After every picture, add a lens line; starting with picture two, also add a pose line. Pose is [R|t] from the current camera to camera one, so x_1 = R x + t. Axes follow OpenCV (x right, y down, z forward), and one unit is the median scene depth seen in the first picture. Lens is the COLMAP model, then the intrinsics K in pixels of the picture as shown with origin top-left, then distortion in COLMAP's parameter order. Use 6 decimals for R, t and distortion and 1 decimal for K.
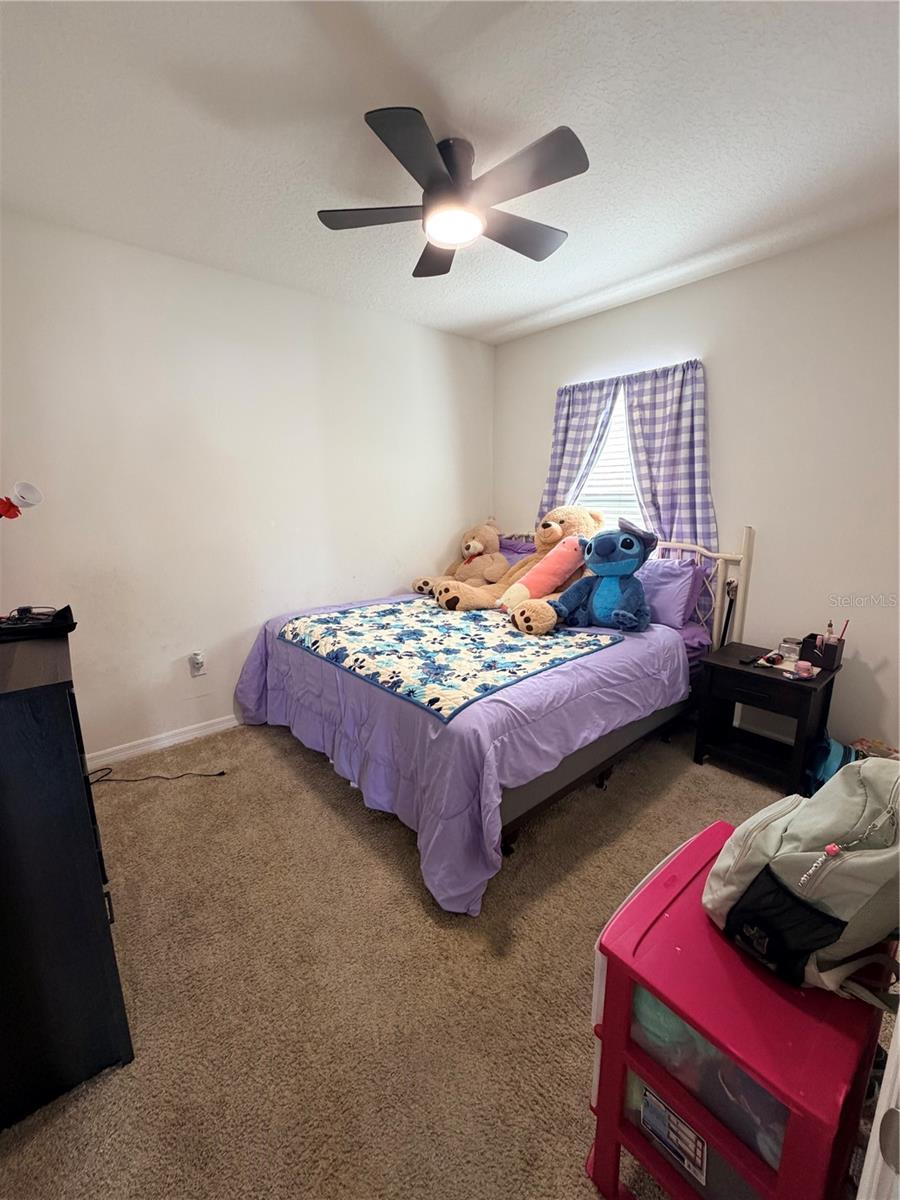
lens RADIAL K [[477.7, 0, 450.0], [0, 477.7, 600.0], [0, 0, 1]] dist [0.000668, 0.000049]
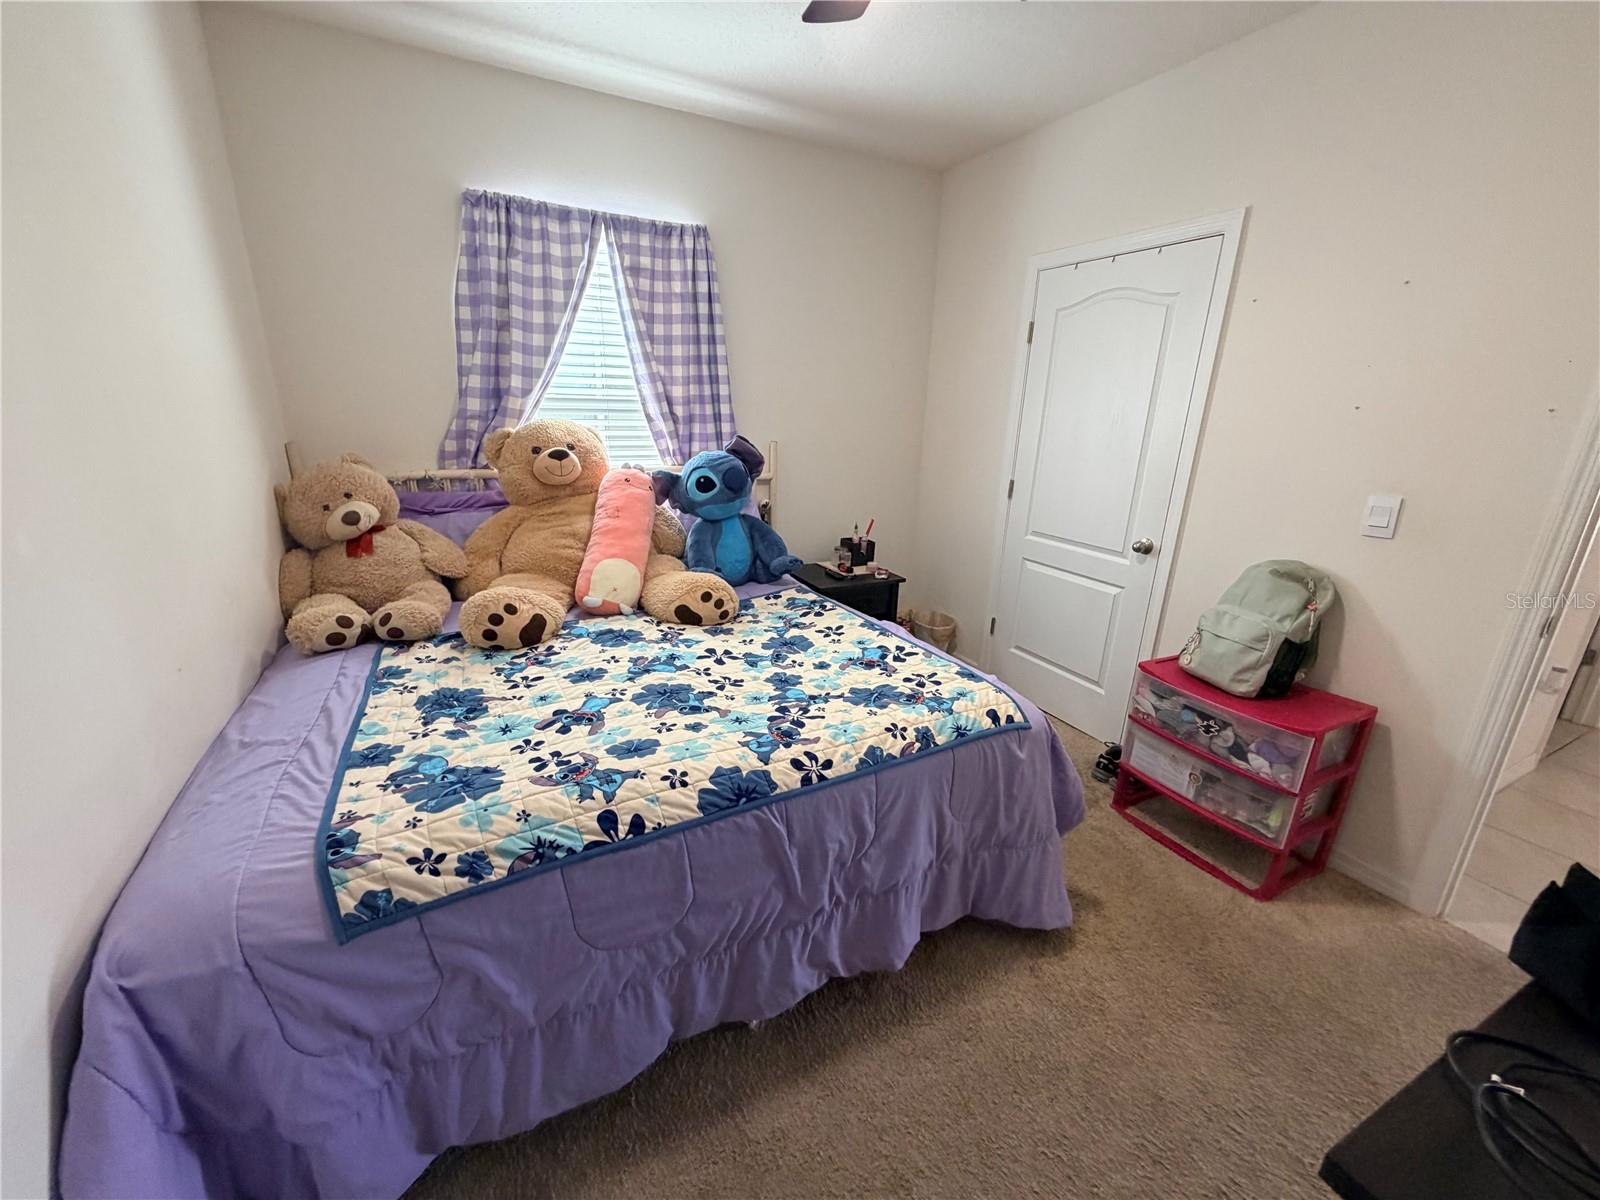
lens RADIAL K [[636.9, 0, 800.0], [0, 636.9, 600.0], [0, 0, 1]] dist [0.000668, 0.000049]
pose [[0.231135, -0.274619, 0.933360, -0.632647], [0.183941, 0.954371, 0.235250, -0.149849], [-0.955376, 0.117309, 0.271102, 0.697234]]
